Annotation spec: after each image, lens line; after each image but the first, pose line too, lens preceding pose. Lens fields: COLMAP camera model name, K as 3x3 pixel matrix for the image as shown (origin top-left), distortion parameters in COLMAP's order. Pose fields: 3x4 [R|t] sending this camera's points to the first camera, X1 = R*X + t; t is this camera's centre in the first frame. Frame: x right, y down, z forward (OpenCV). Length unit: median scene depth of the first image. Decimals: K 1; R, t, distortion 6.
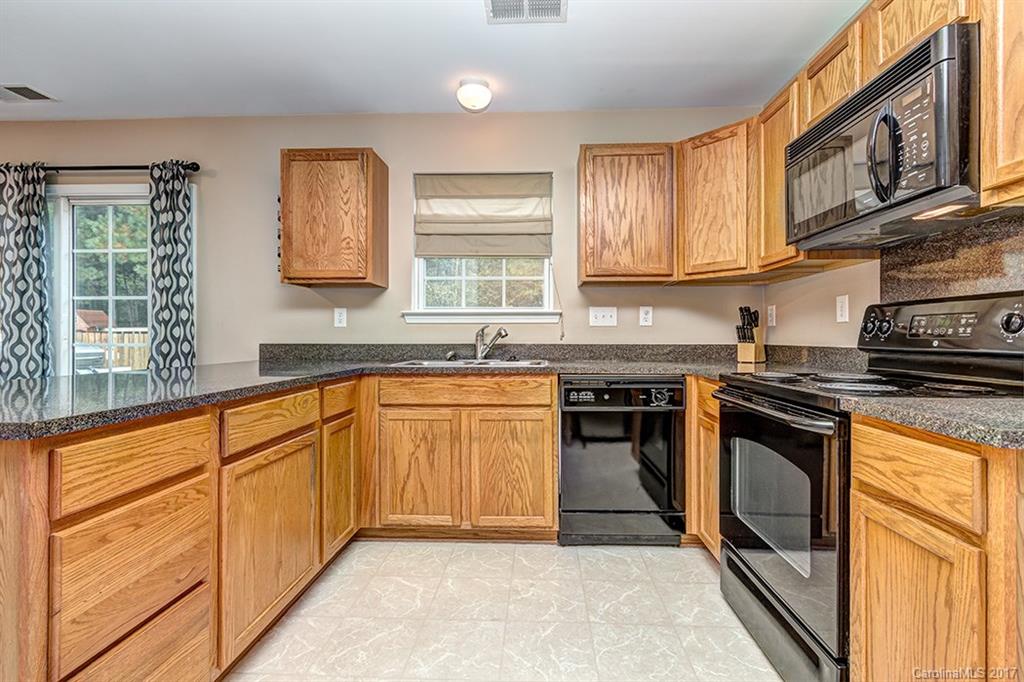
lens RADIAL K [[468.5, 0, 516.6], [0, 468.5, 334.5], [0, 0, 1]] dist [0.002642, -0.001408]
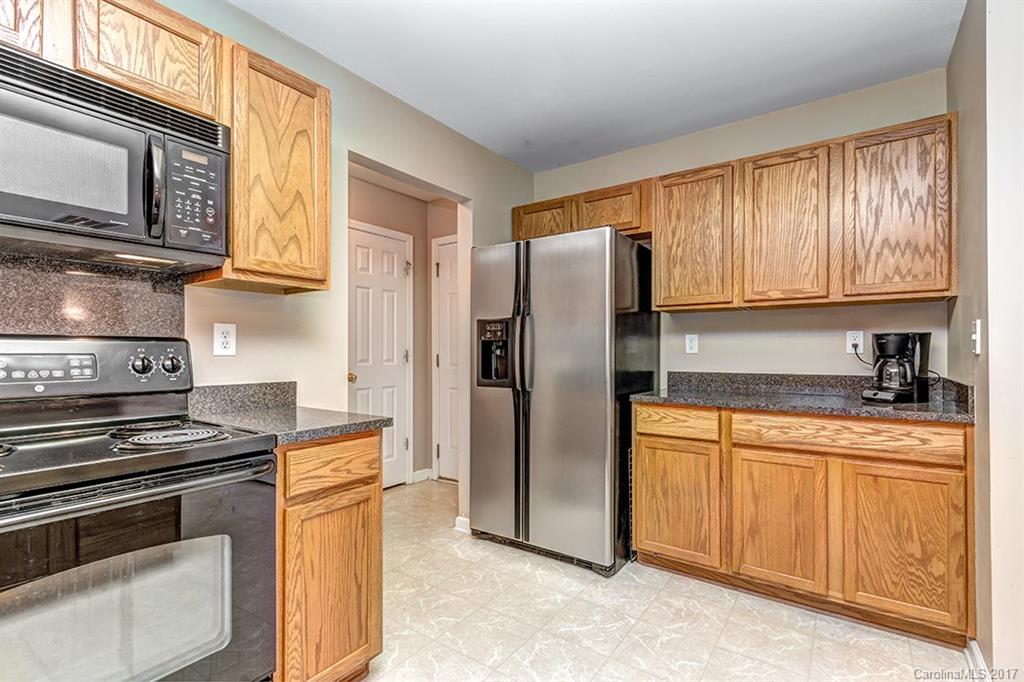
lens RADIAL K [[468.5, 0, 510.3], [0, 468.5, 348.7], [0, 0, 1]] dist [0.002642, -0.001408]
pose [[-0.839196, 0.000694, 0.543829, -0.205920], [-0.001547, 0.999992, -0.003664, -0.036296], [-0.543827, -0.003917, -0.839188, 0.872017]]
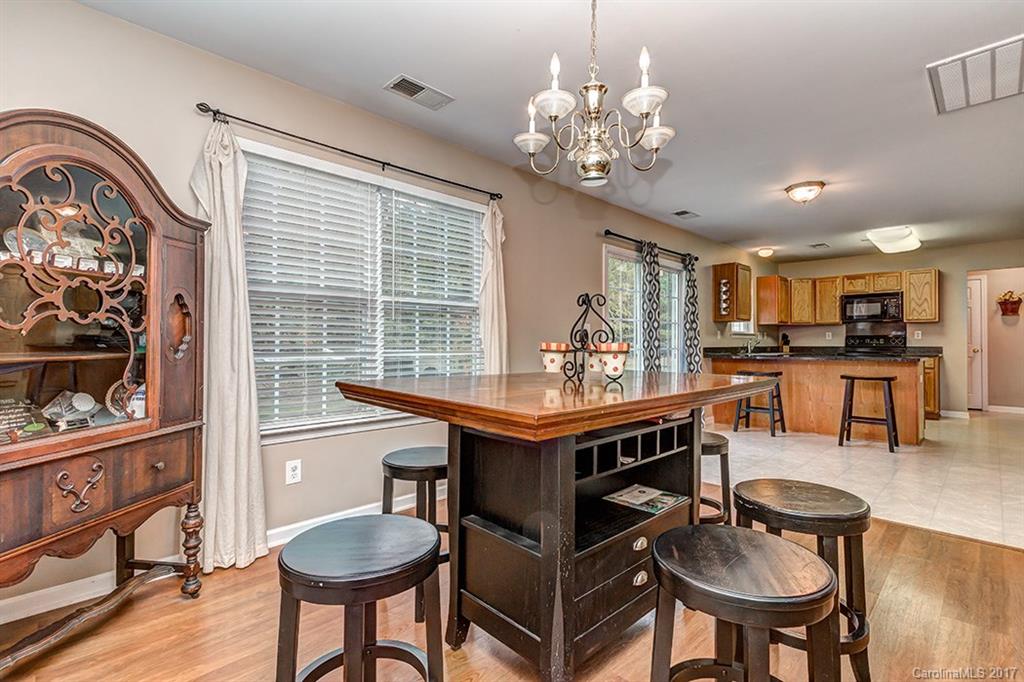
lens RADIAL K [[468.5, 0, 520.9], [0, 468.5, 343.0], [0, 0, 1]] dist [0.002642, -0.001408]
pose [[0.679887, -0.001028, 0.733316, -3.613863], [-0.000415, 0.999998, 0.001786, -0.004851], [-0.733317, -0.001518, 0.679885, 0.266281]]
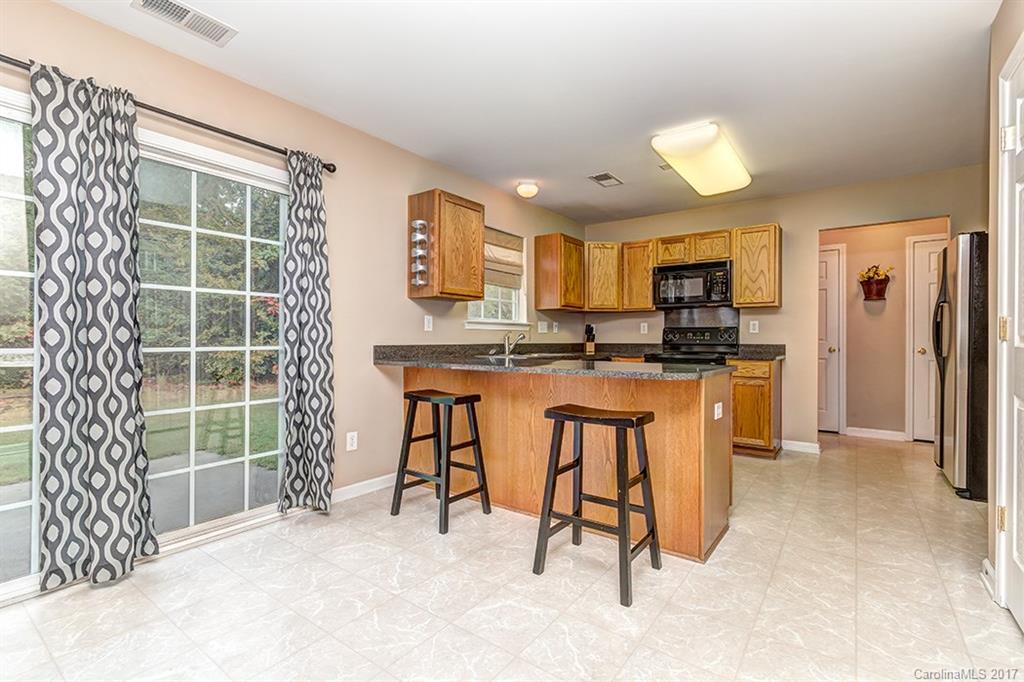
lens RADIAL K [[468.5, 0, 512.5], [0, 468.5, 341.6], [0, 0, 1]] dist [0.002642, -0.001408]
pose [[0.560061, -0.001966, 0.828449, -1.777264], [-0.003642, 0.999982, 0.004835, 0.006415], [-0.828444, -0.005725, 0.560043, 0.169095]]
